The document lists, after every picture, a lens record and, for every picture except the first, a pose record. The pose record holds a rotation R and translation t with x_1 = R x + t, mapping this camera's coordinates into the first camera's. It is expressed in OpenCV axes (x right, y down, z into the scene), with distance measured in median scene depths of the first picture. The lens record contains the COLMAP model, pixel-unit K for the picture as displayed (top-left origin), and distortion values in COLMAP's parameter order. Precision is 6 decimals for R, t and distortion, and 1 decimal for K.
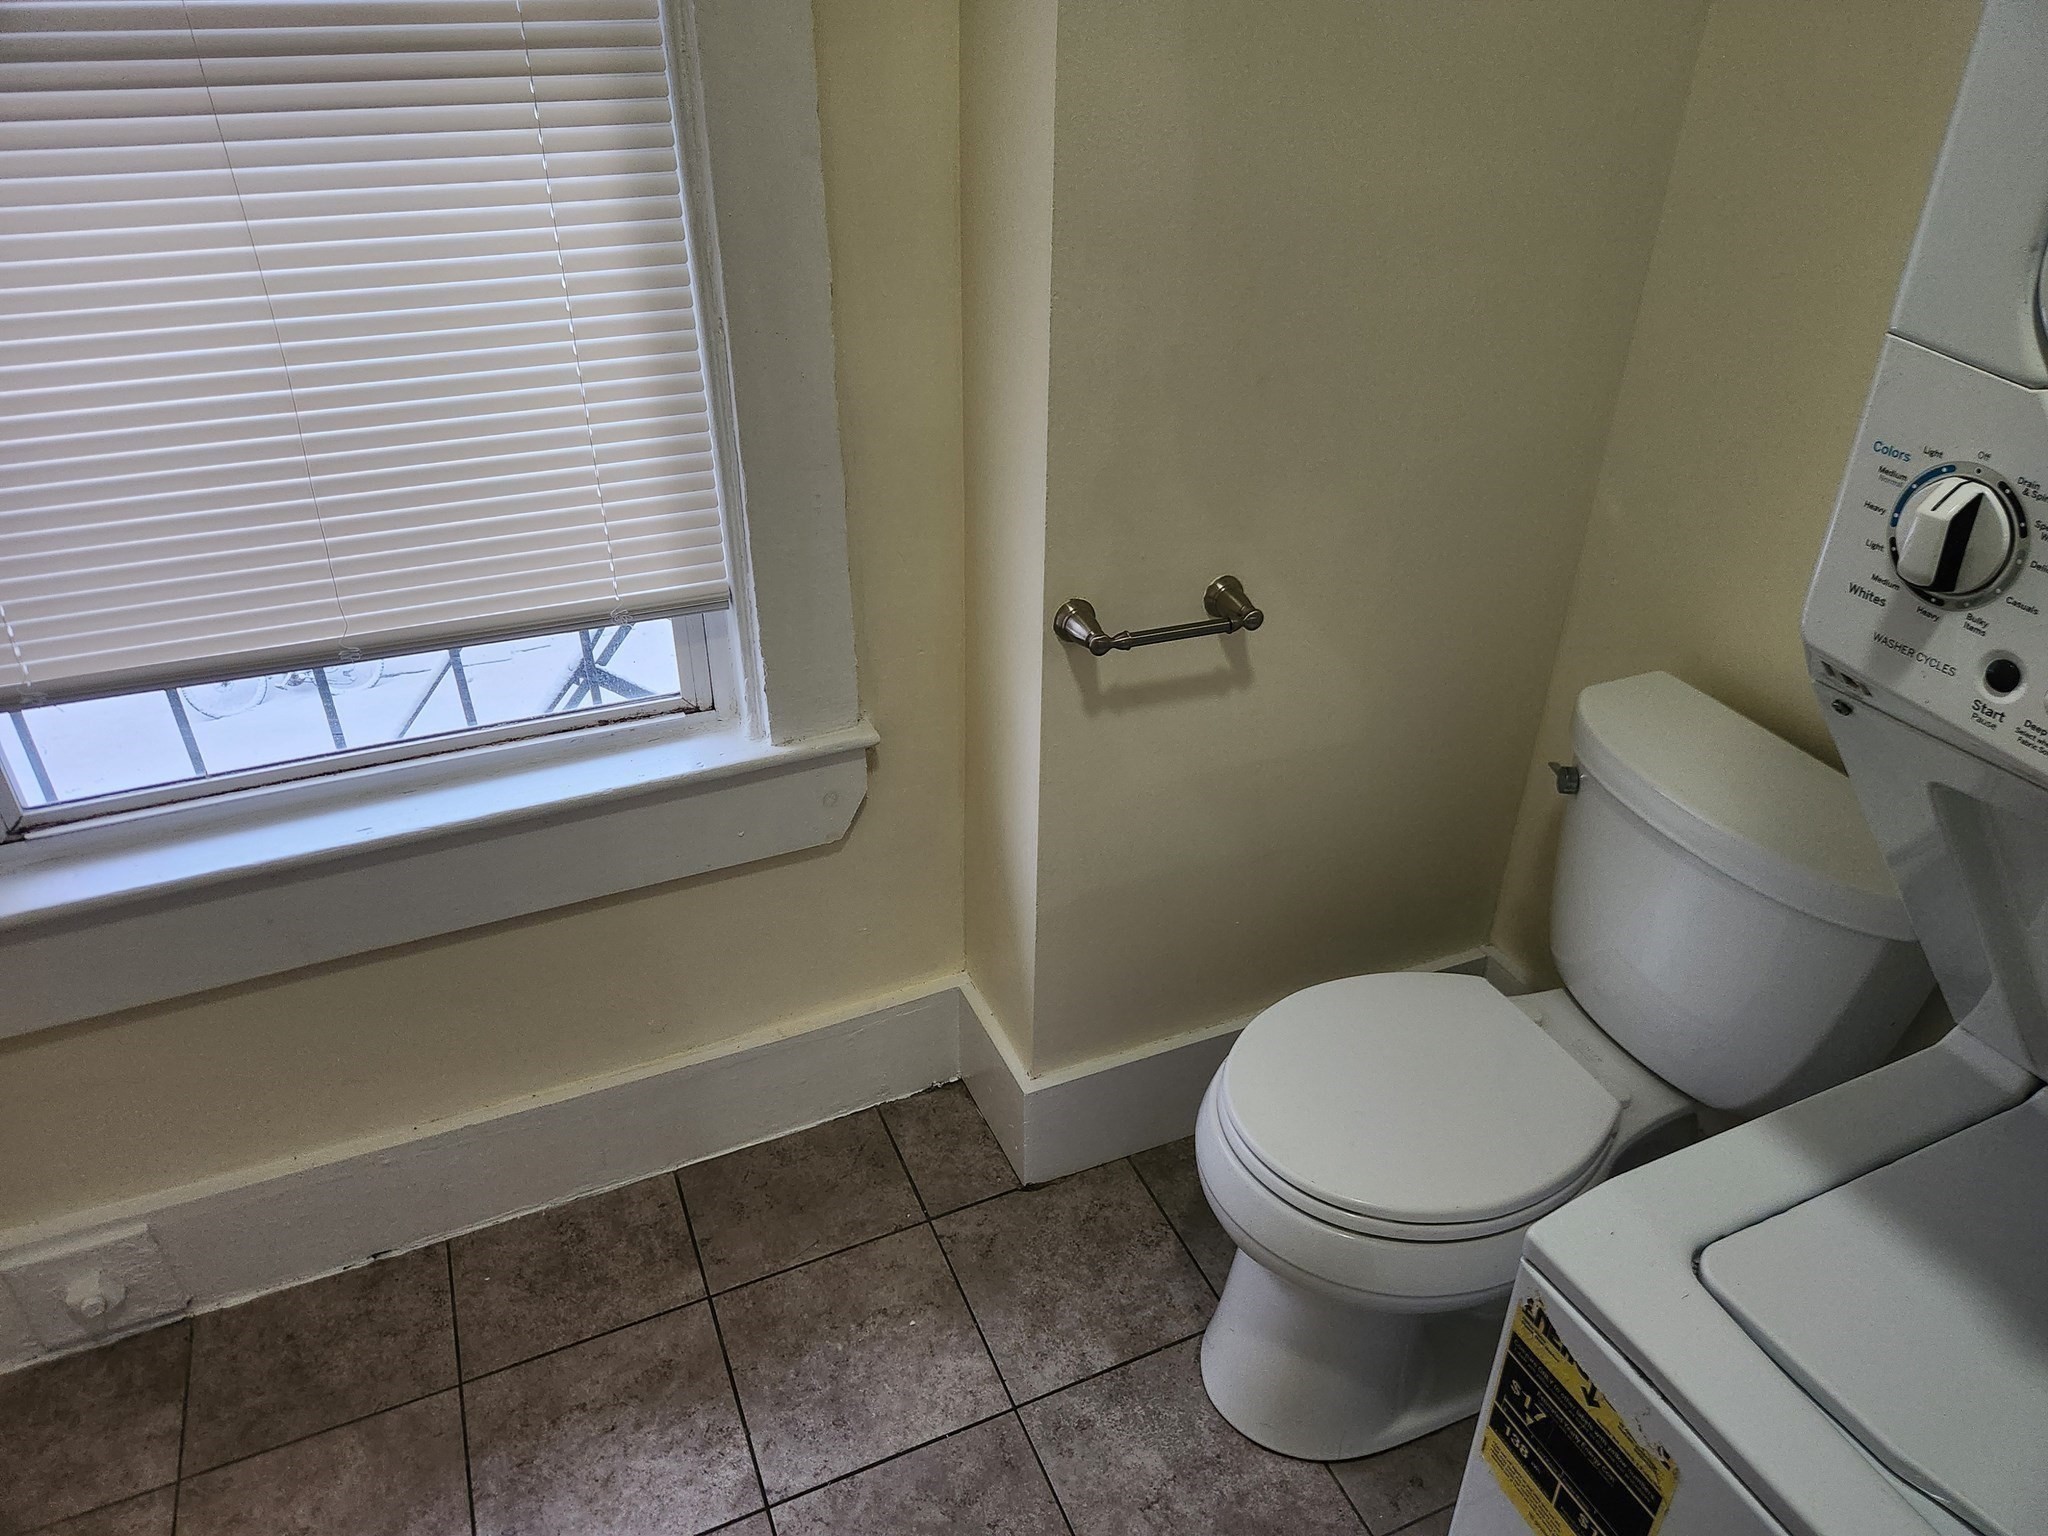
lens RADIAL K [[1374.4, 0, 1034.6], [0, 1374.4, 763.4], [0, 0, 1]] dist [0.009652, -0.004438]
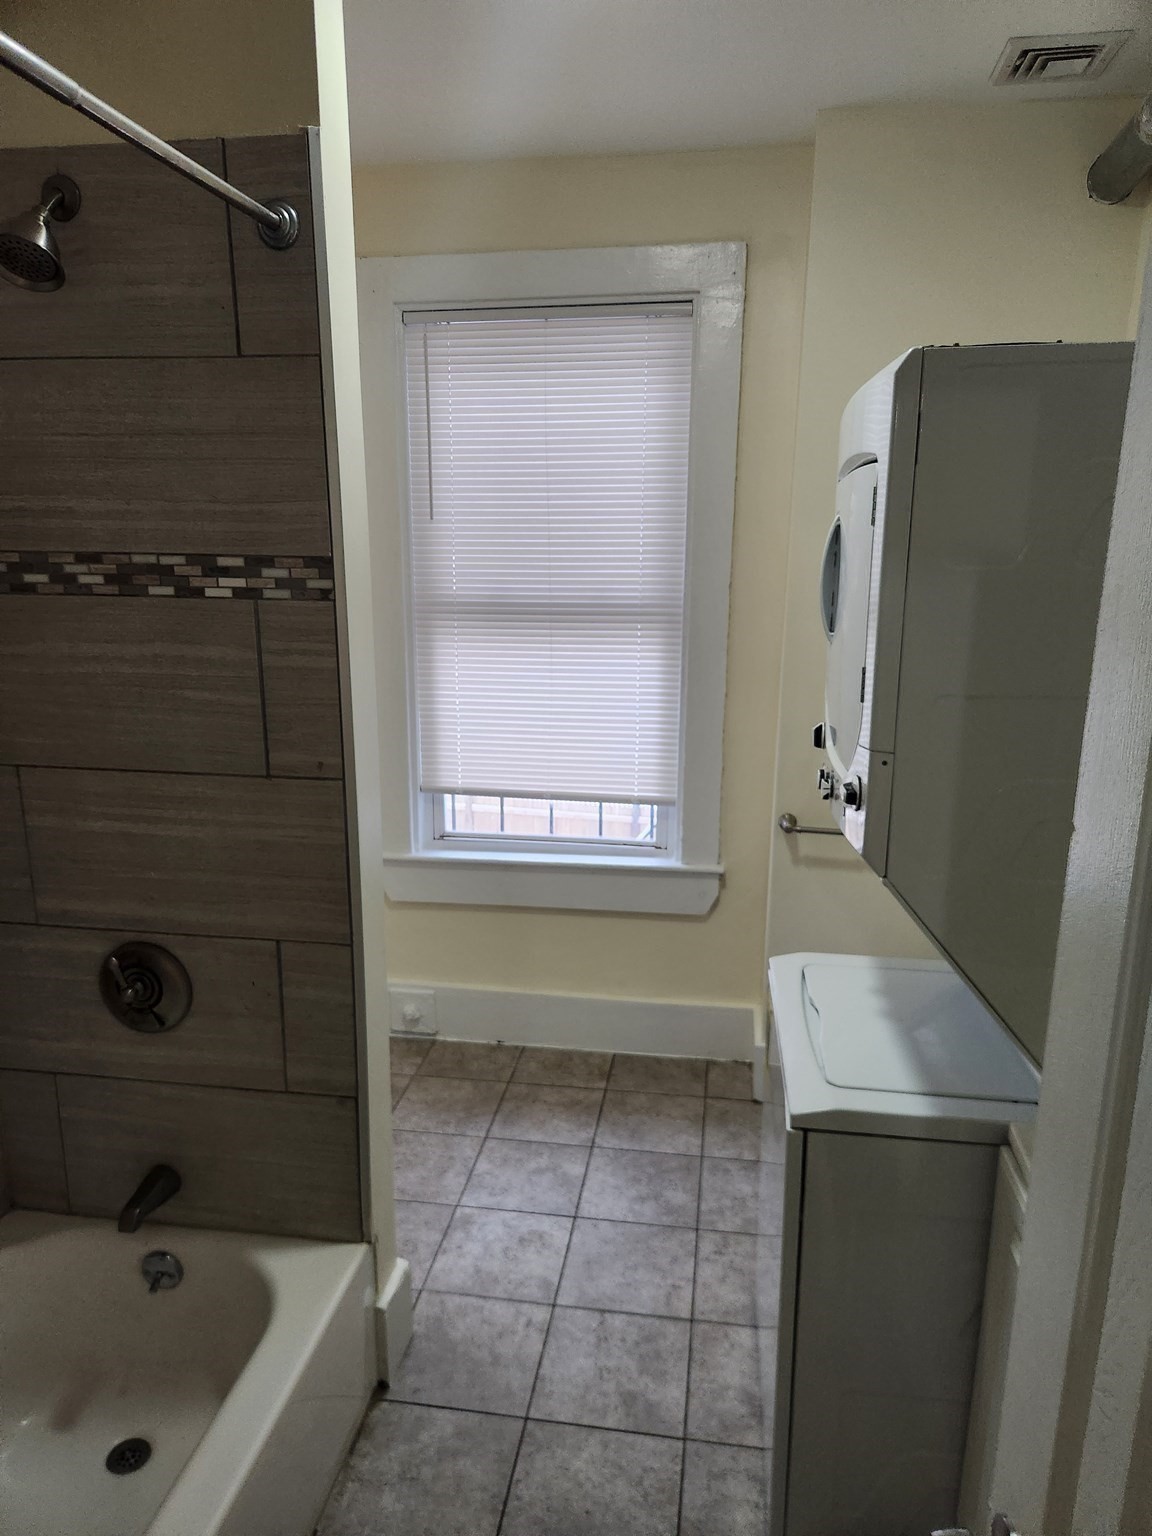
lens RADIAL K [[1030.8, 0, 573.9], [0, 1030.8, 772.7], [0, 0, 1]] dist [0.009652, -0.004438]
pose [[0.841171, 0.109769, -0.529511, 0.635316], [-0.275642, 0.929461, -0.245200, 0.353571], [0.465245, 0.352211, 0.812093, -0.698298]]
